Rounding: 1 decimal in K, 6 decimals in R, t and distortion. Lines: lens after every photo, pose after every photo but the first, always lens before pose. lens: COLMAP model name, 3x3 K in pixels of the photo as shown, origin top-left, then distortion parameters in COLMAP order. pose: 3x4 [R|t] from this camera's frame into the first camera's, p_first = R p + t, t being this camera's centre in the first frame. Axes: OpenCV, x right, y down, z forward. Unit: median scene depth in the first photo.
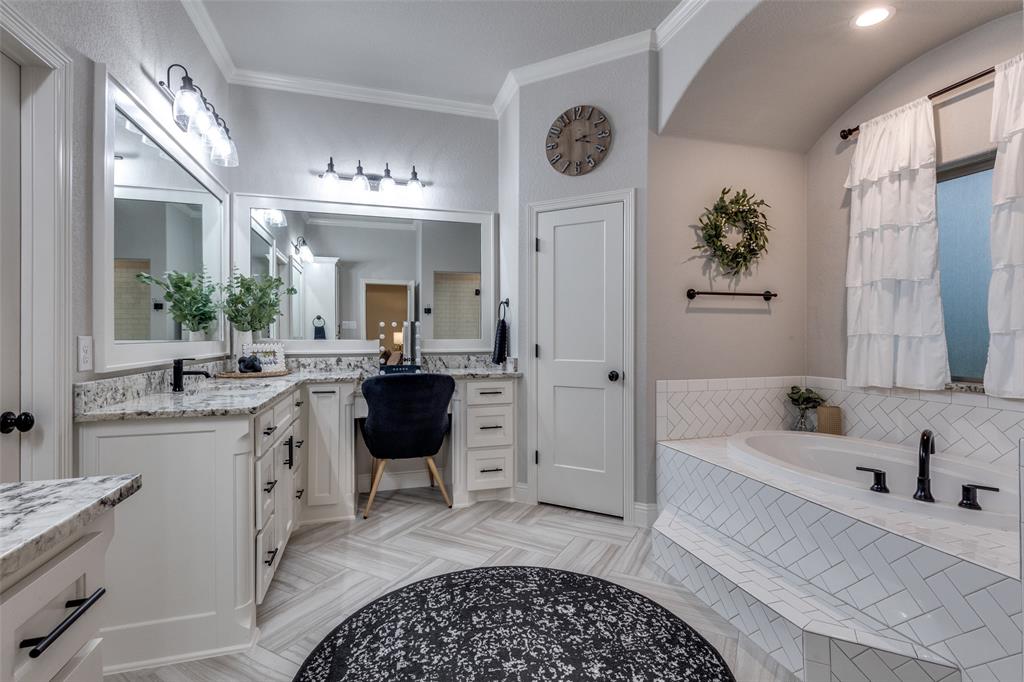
lens RADIAL K [[482.4, 0, 514.8], [0, 482.4, 335.2], [0, 0, 1]] dist [-0.001444, -0.001259]
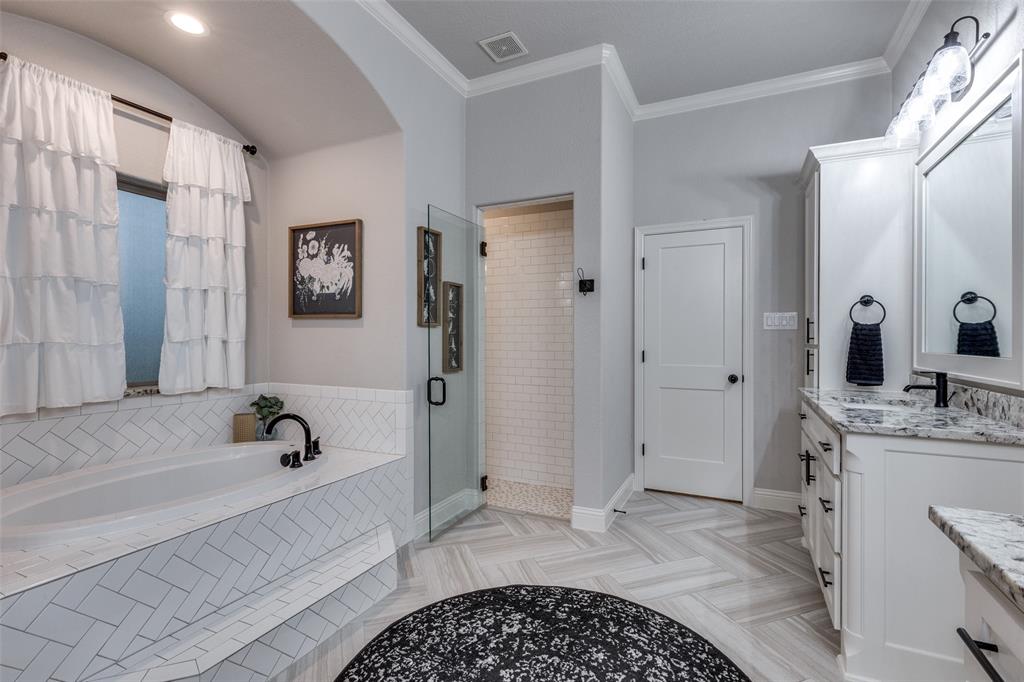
lens RADIAL K [[482.4, 0, 513.8], [0, 482.4, 346.5], [0, 0, 1]] dist [-0.001444, -0.001259]
pose [[-0.741665, -0.020201, 0.670466, -0.423935], [-0.007851, 0.999739, 0.021437, -0.023418], [-0.670725, 0.010636, -0.741630, 1.273749]]
